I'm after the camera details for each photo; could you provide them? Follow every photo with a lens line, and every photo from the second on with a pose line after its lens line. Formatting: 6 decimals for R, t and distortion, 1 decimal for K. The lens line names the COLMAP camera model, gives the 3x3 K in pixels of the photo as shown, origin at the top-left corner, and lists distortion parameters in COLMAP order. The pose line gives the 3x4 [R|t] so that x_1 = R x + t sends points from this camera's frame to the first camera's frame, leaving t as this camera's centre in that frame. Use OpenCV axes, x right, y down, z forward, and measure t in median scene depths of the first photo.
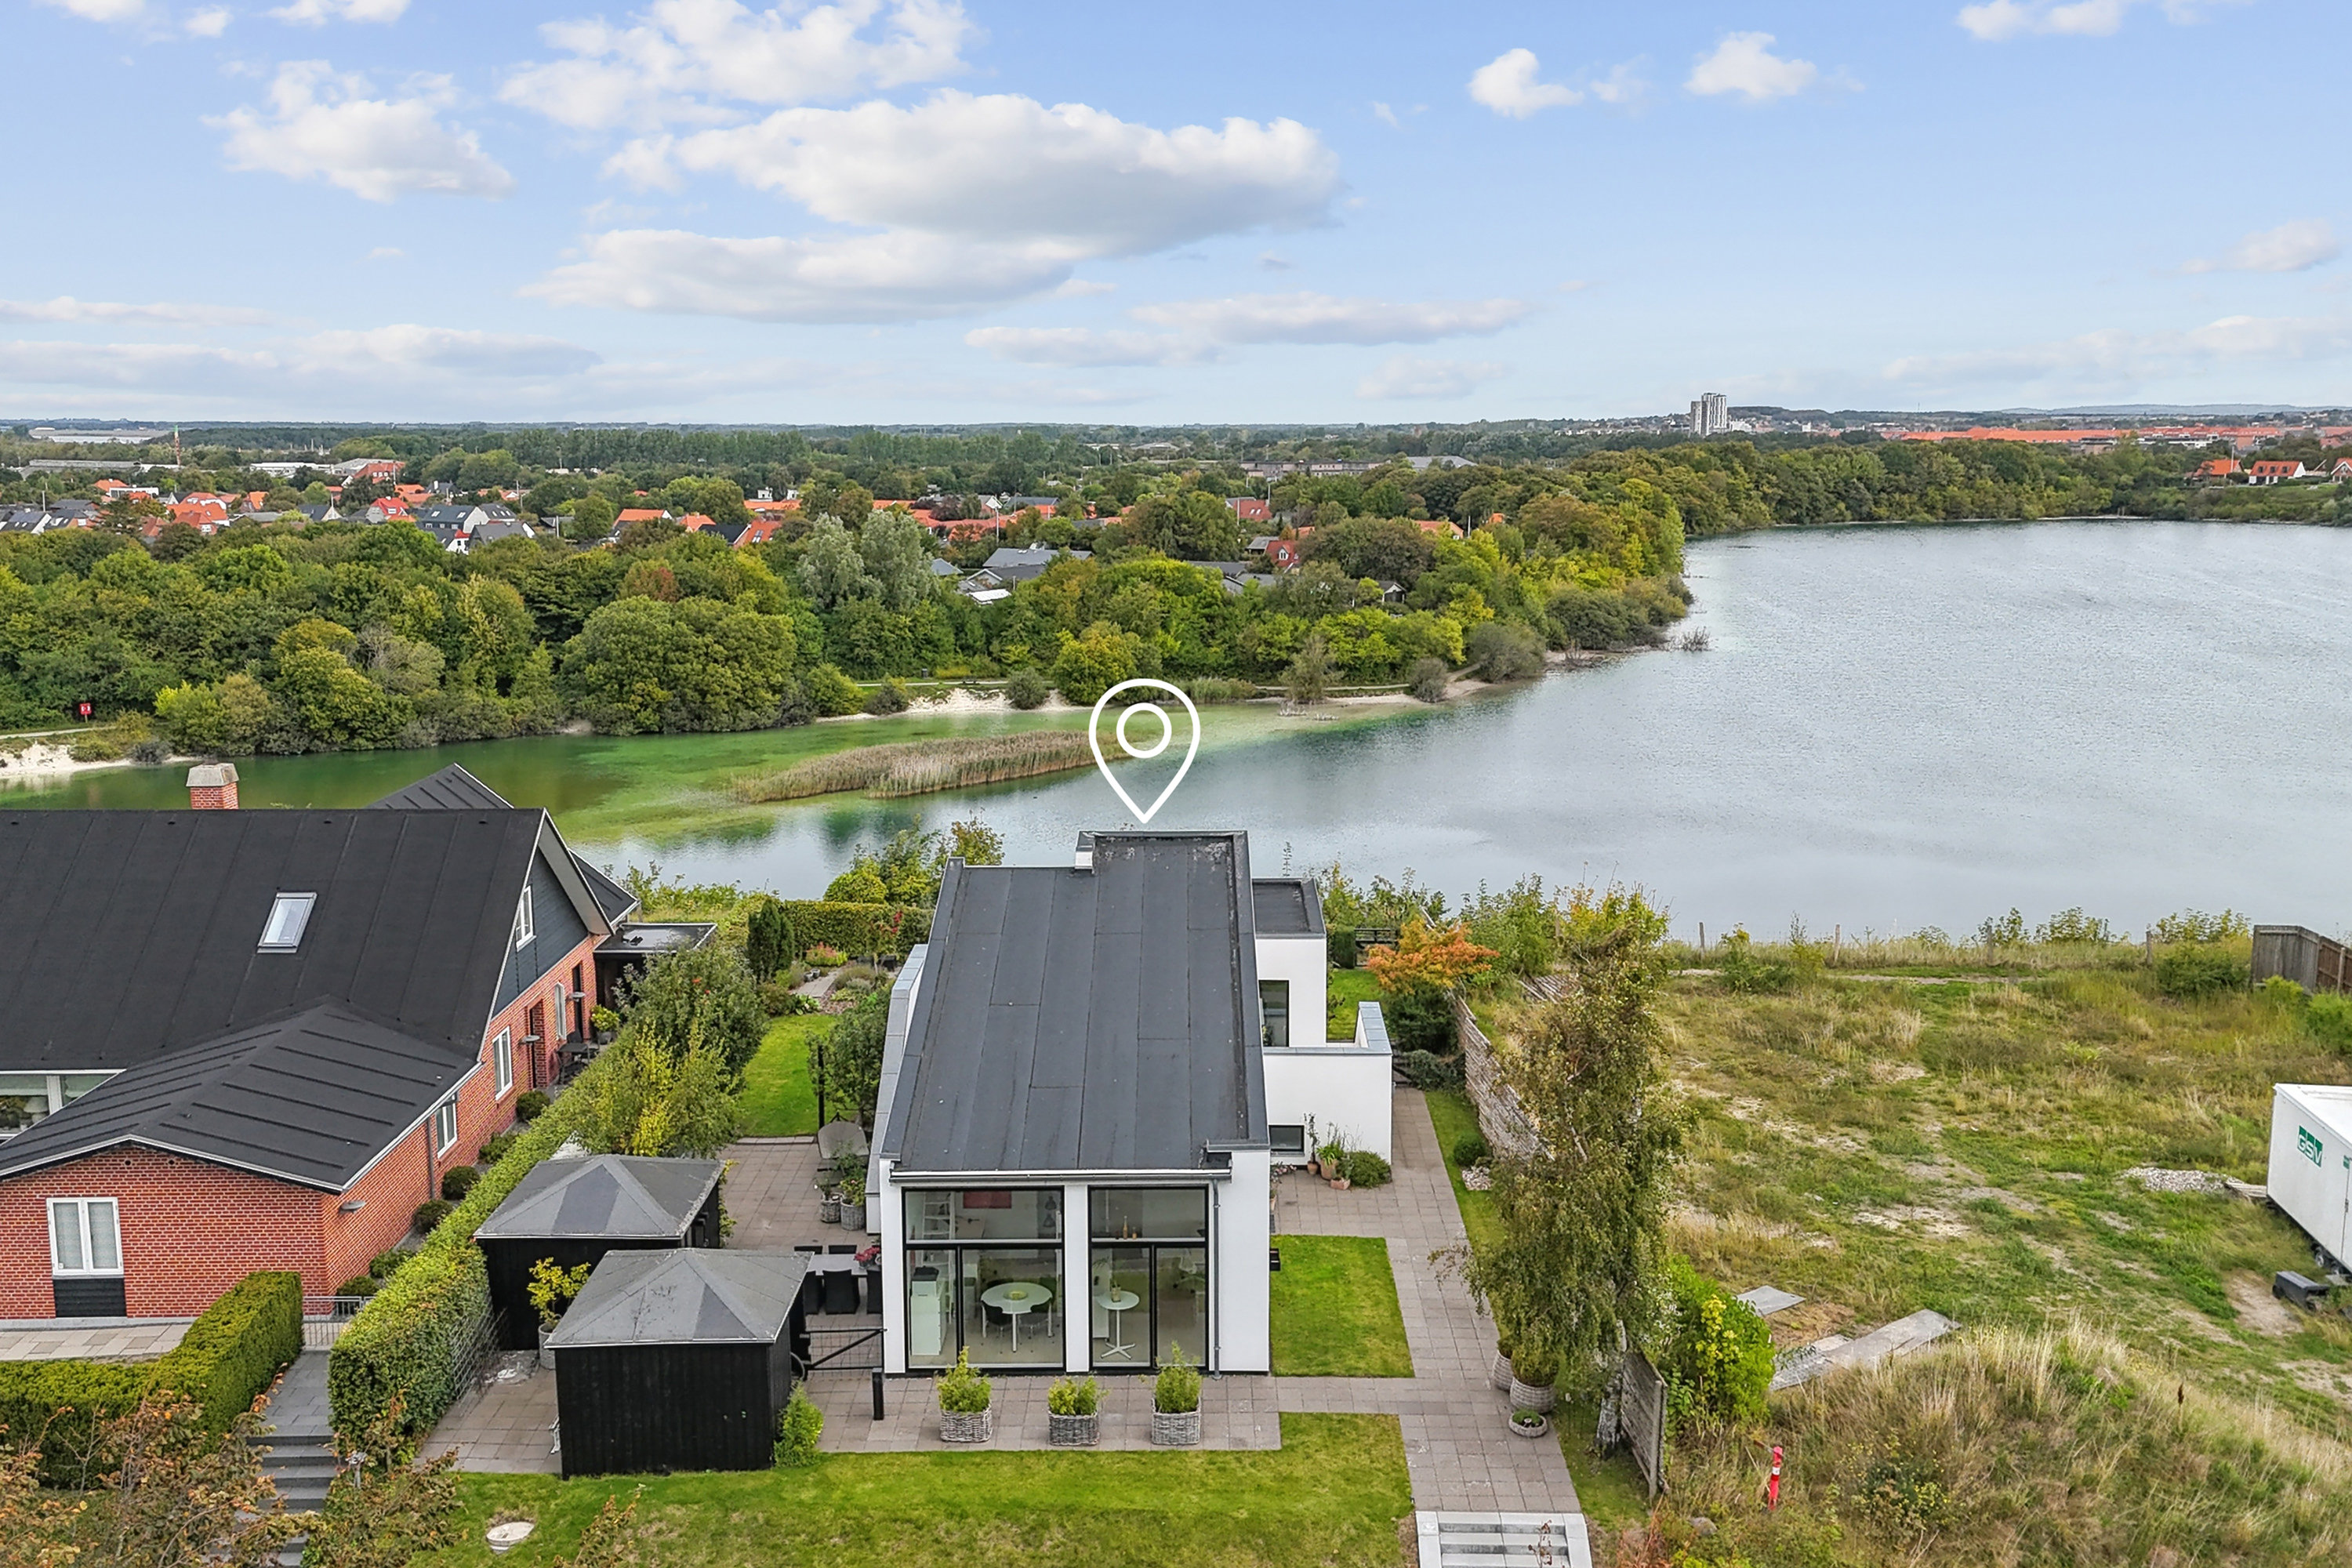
lens RADIAL K [[2099.6, 0, 1119.3], [0, 2099.6, 791.5], [0, 0, 1]] dist [0.050968, -0.005367]
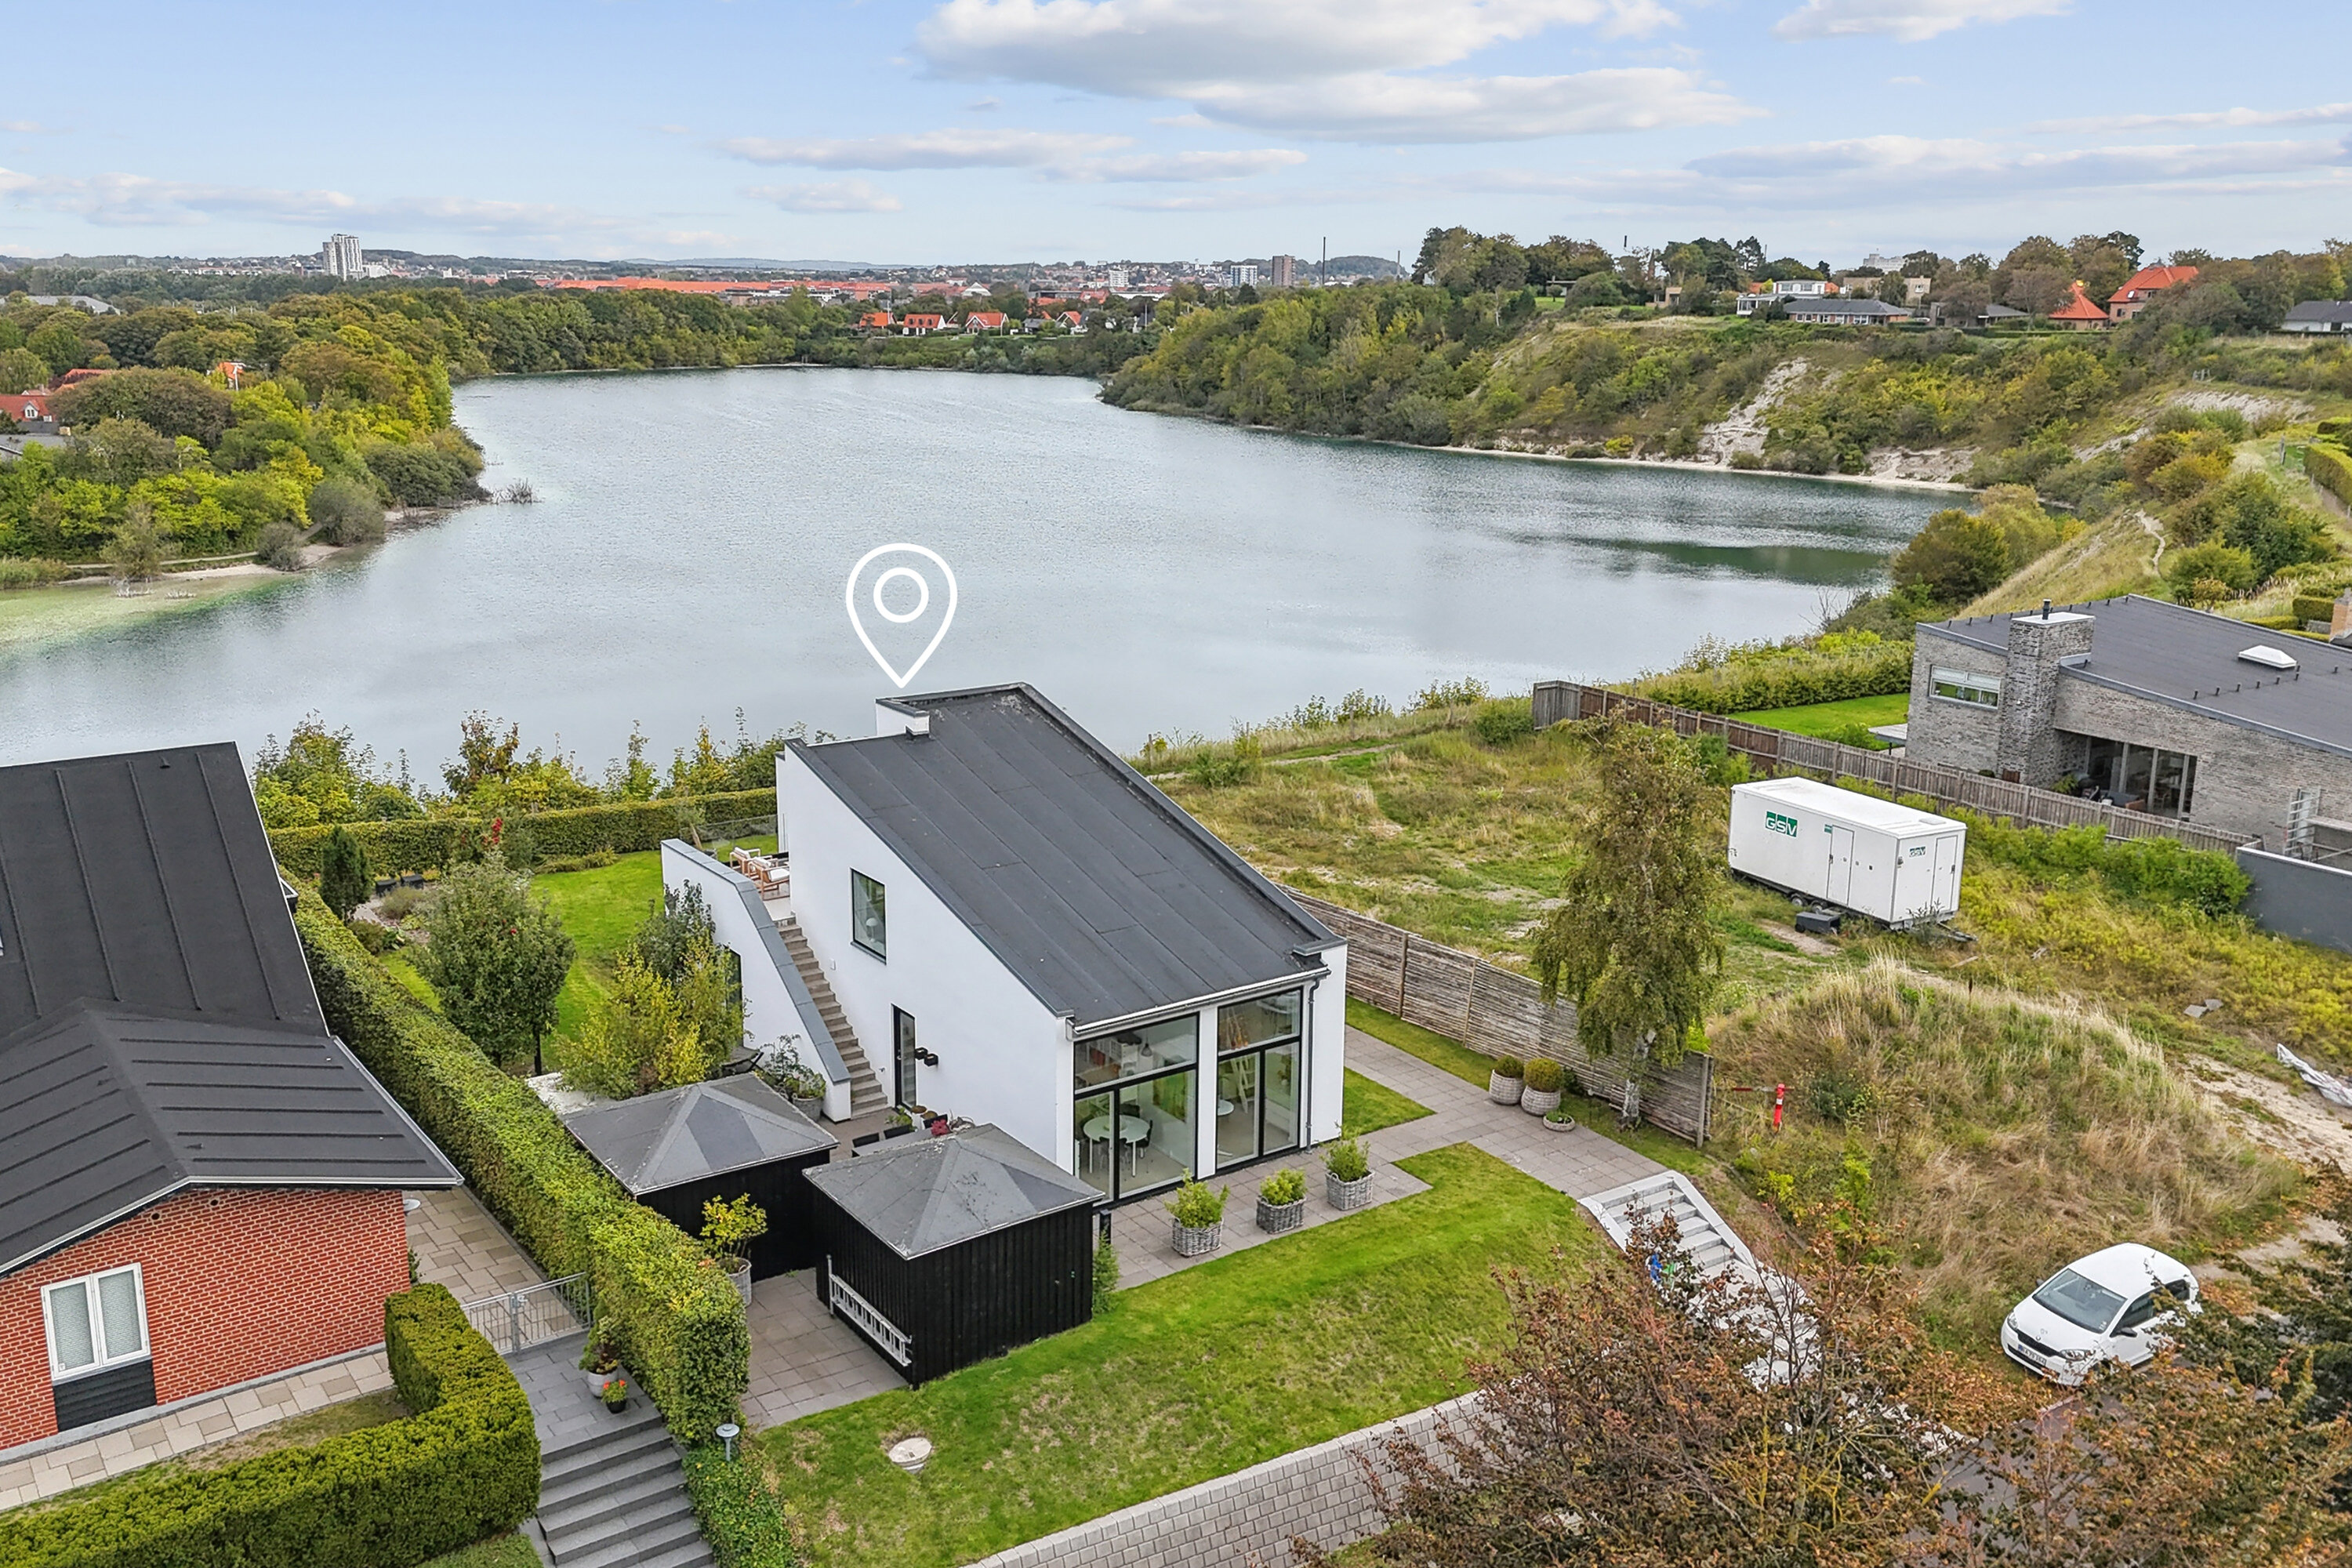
lens RADIAL K [[2099.6, 0, 1119.3], [0, 2099.6, 791.5], [0, 0, 1]] dist [0.050968, -0.005367]
pose [[0.805713, -0.129169, 0.578051, -0.112050], [0.088294, 0.991220, 0.098427, -0.005554], [-0.585689, -0.028265, 0.810043, 0.026118]]
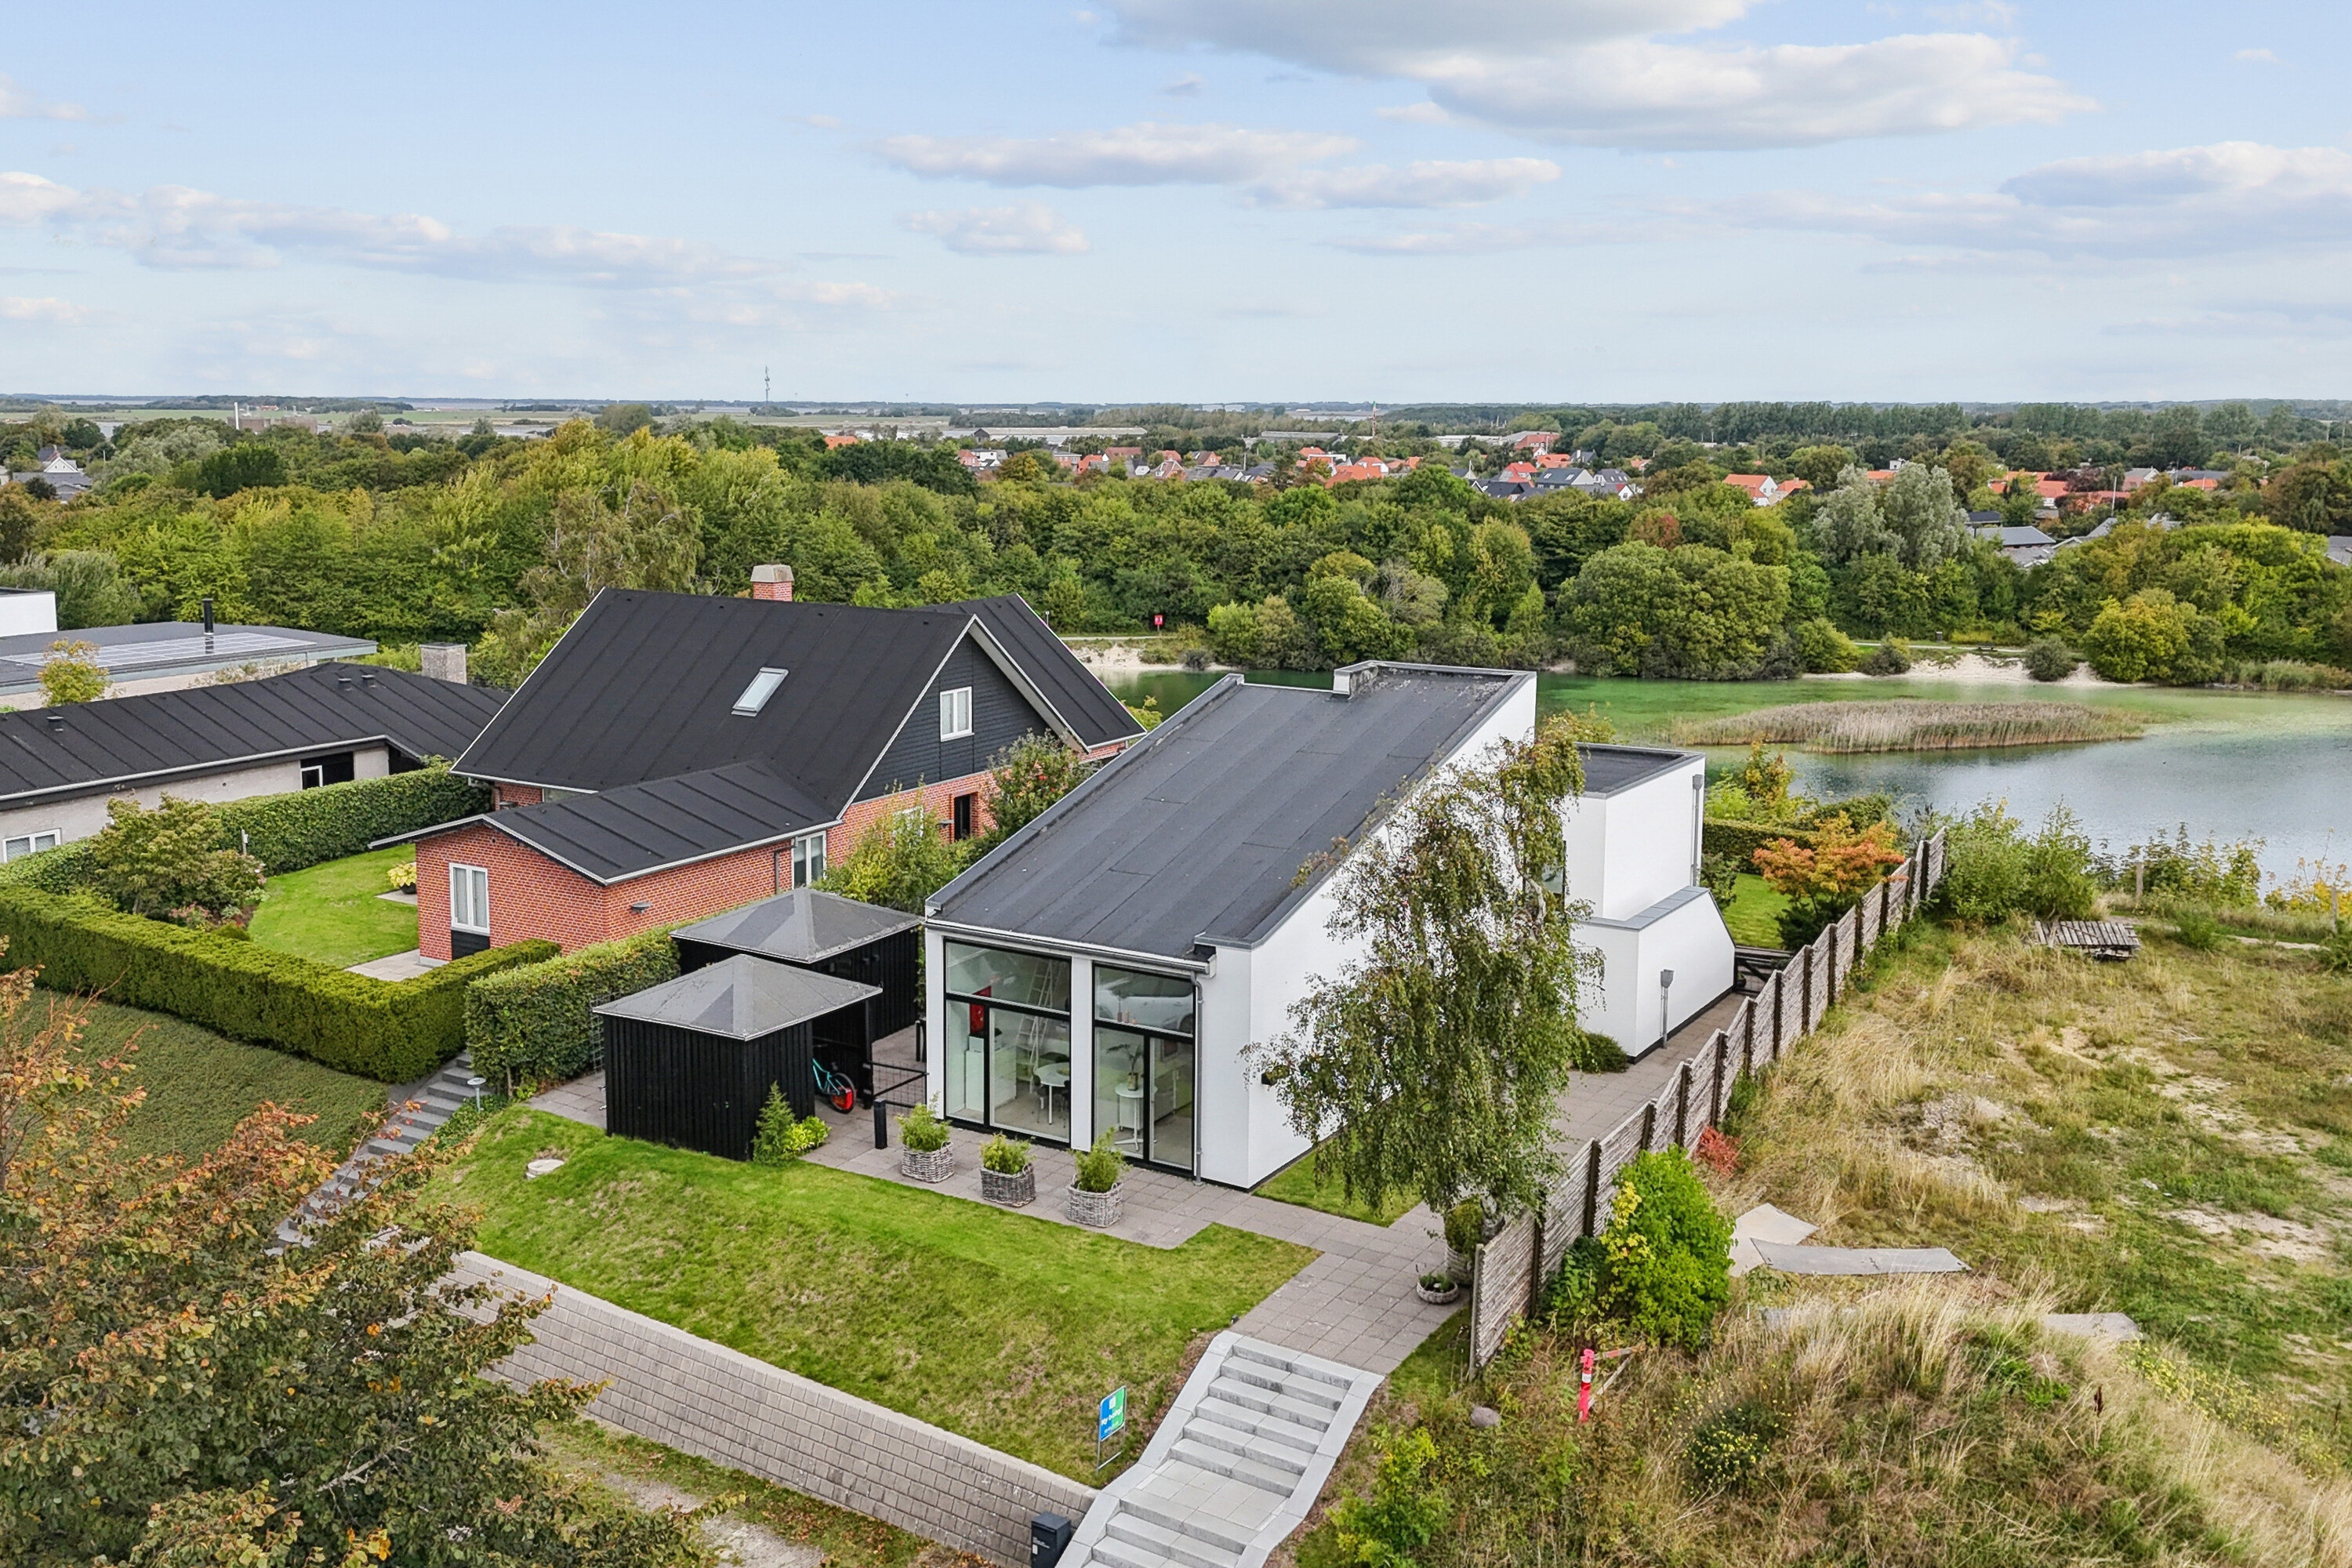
lens RADIAL K [[2034.9, 0, 1140.3], [0, 2034.9, 777.1], [0, 0, 1]] dist [0.117229, -0.131708]
pose [[0.855211, 0.100967, -0.508350, 0.080837], [-0.098170, 0.994642, 0.032398, 0.011576], [0.508897, 0.022197, 0.860541, 0.031811]]
